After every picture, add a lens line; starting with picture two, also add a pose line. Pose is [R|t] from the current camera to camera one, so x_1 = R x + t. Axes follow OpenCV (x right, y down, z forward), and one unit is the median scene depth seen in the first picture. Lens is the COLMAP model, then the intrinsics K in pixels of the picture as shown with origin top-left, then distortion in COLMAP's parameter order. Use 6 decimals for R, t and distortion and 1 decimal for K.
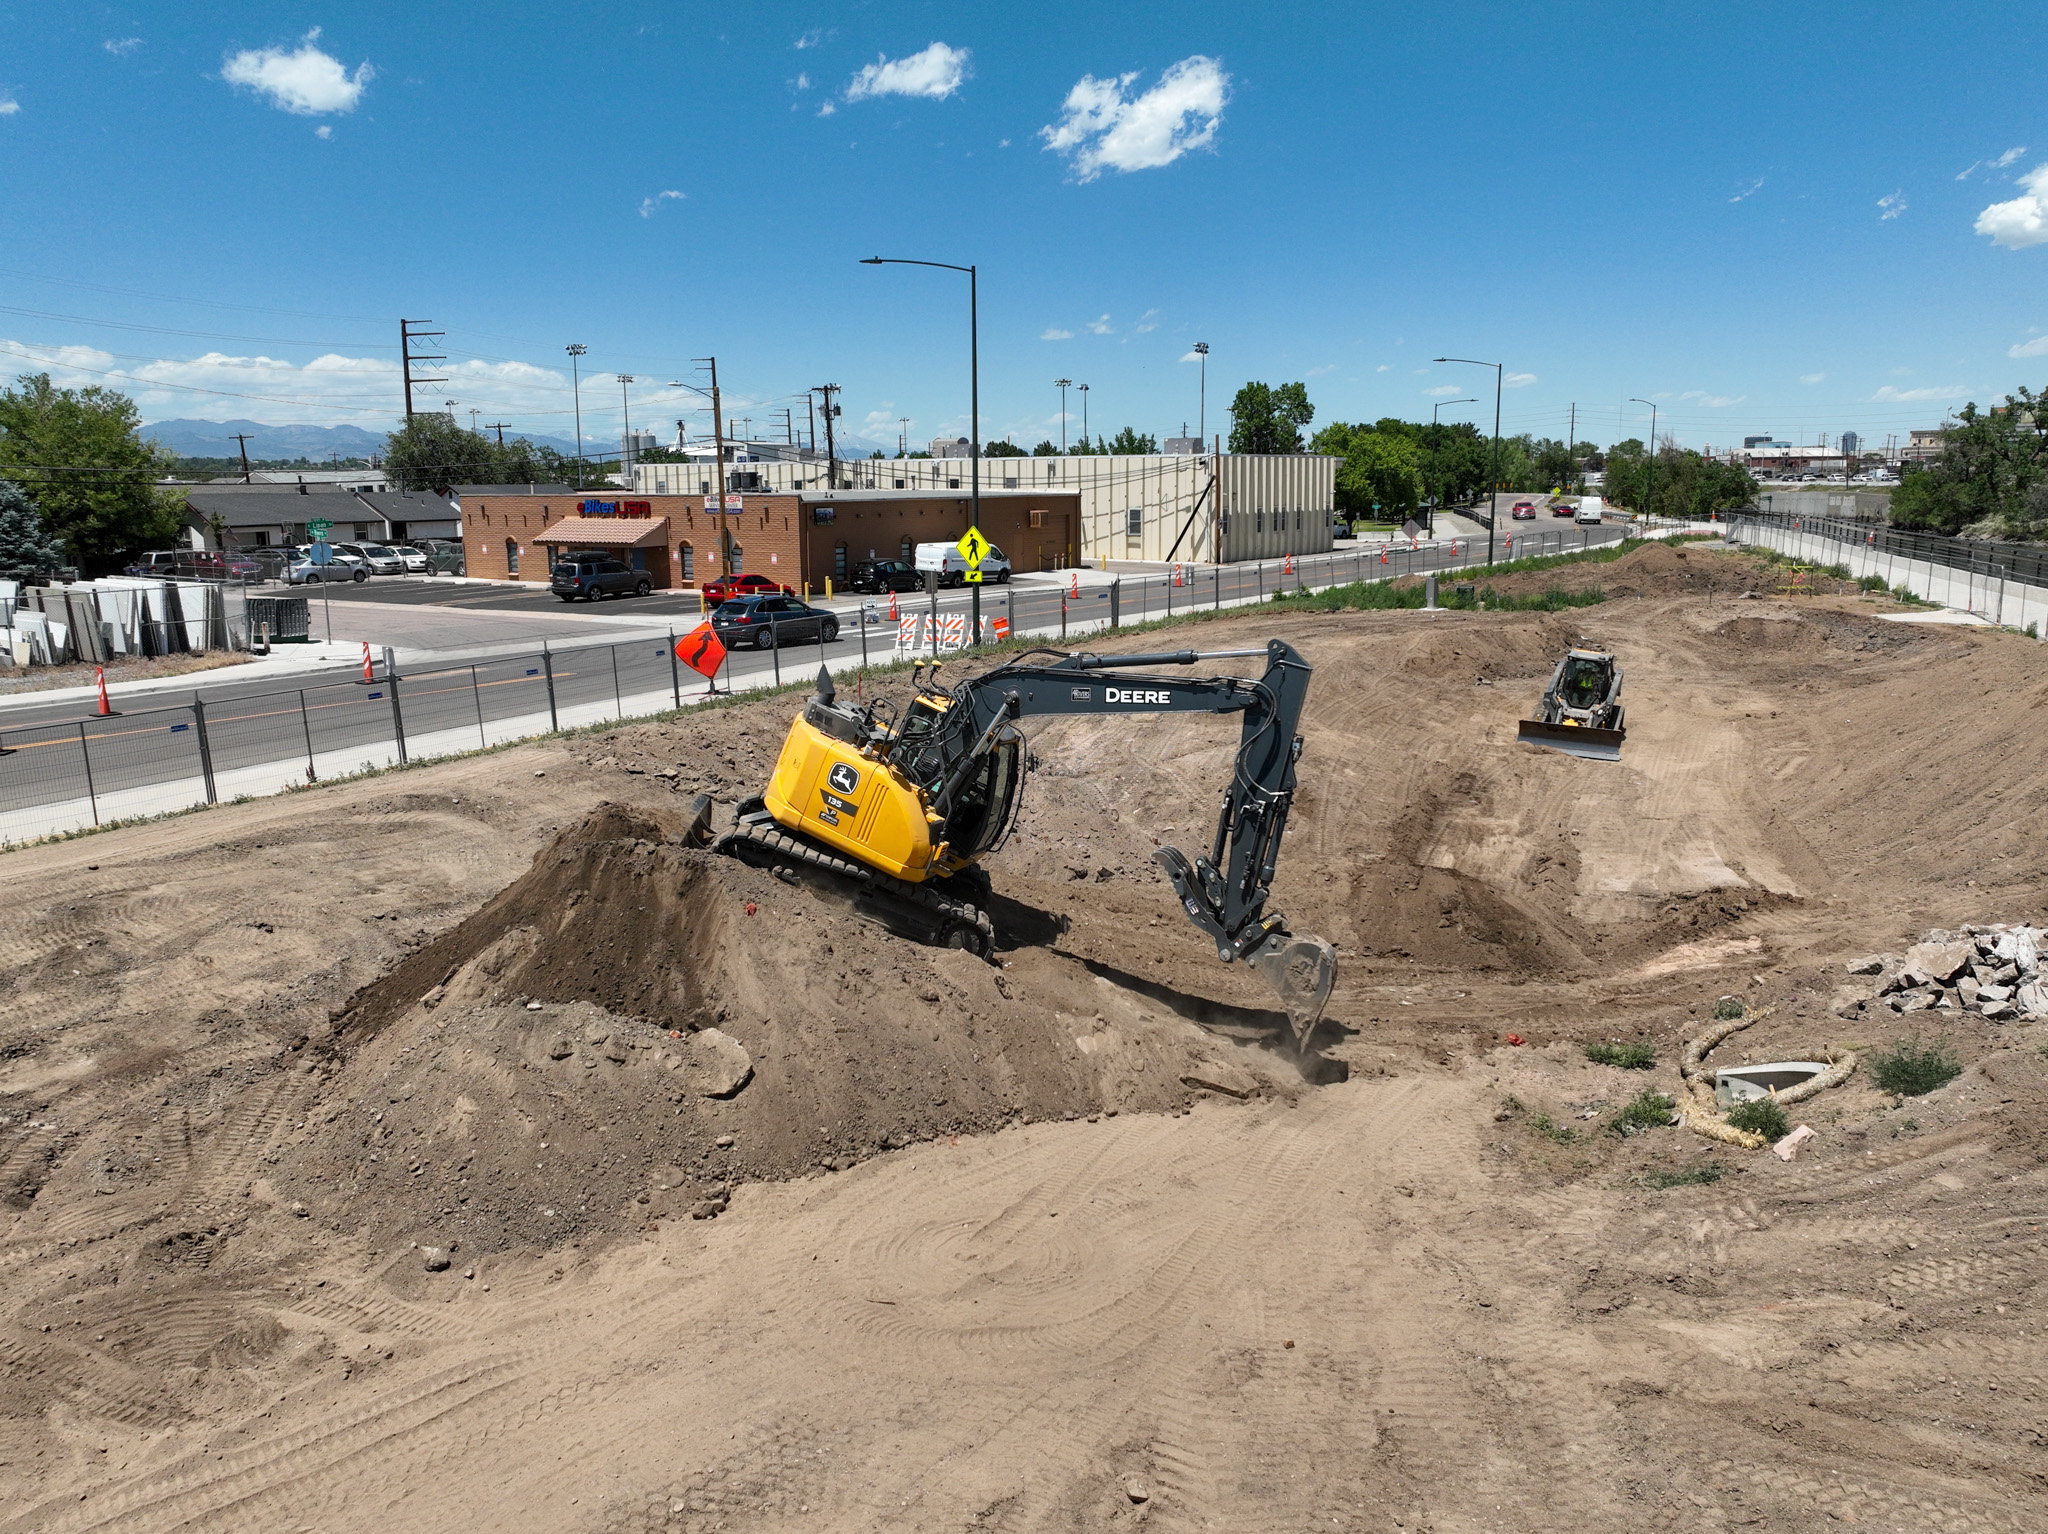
lens RADIAL K [[1486.4, 0, 1037.7], [0, 1486.4, 770.0], [0, 0, 1]] dist [0.006237, -0.002132]
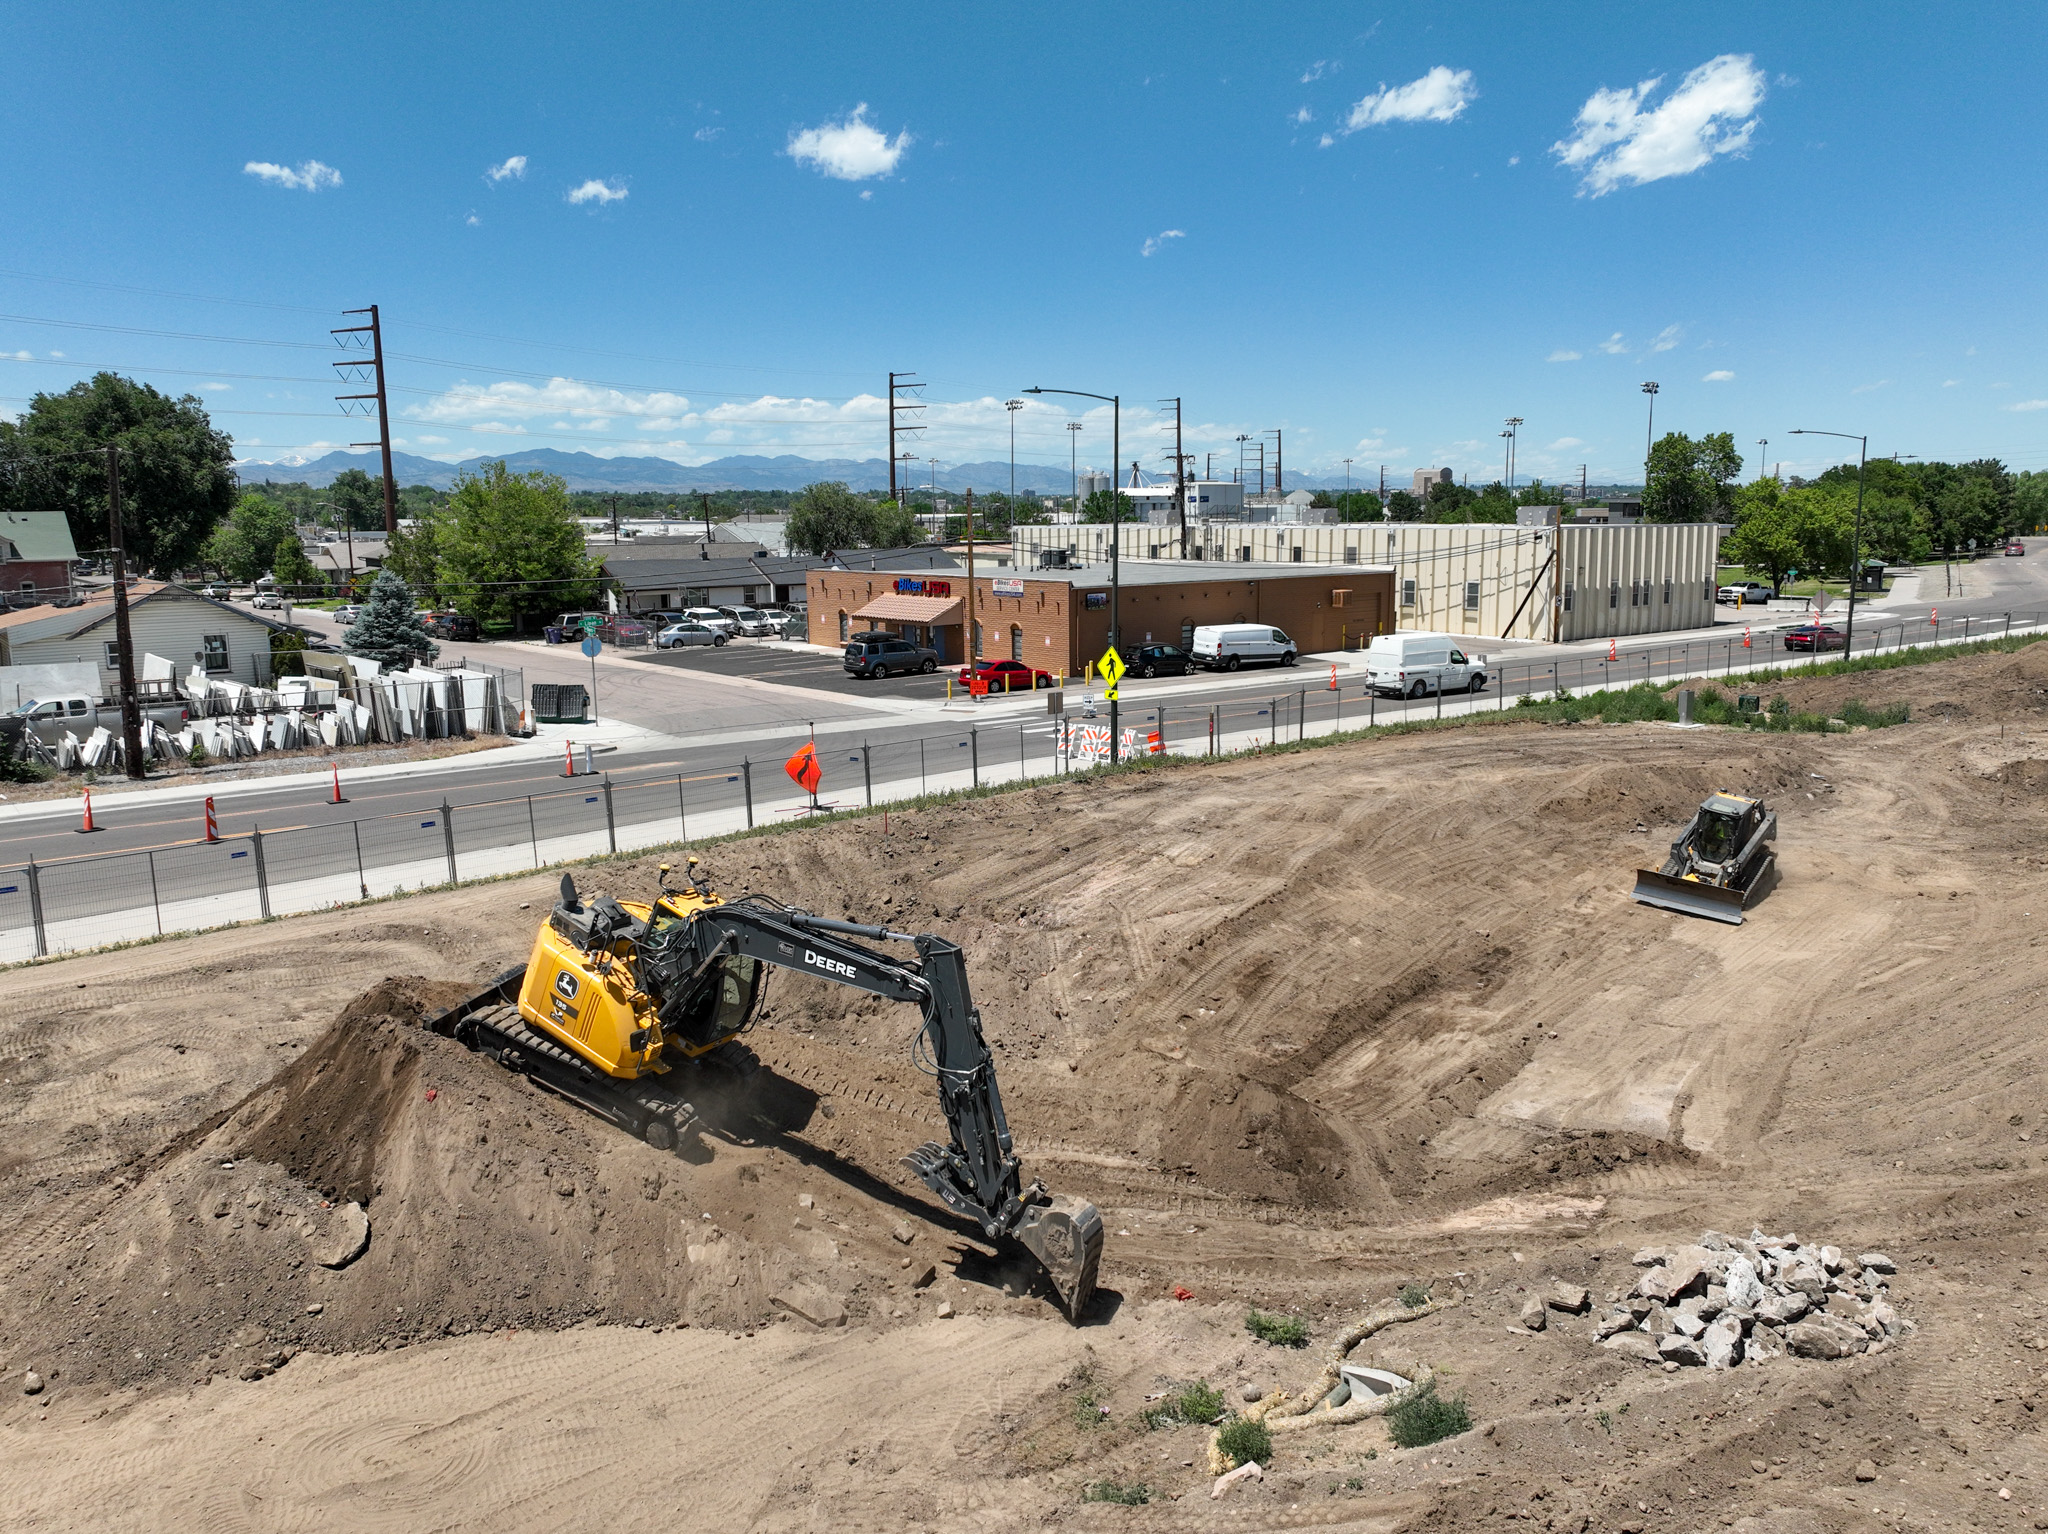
lens RADIAL K [[1486.4, 0, 1037.7], [0, 1486.4, 770.0], [0, 0, 1]] dist [0.006237, -0.002132]
pose [[0.955742, 0.049032, -0.290092, 0.197647], [-0.056093, 0.998296, -0.016073, -0.056607], [0.288810, 0.031634, 0.956864, 0.008883]]
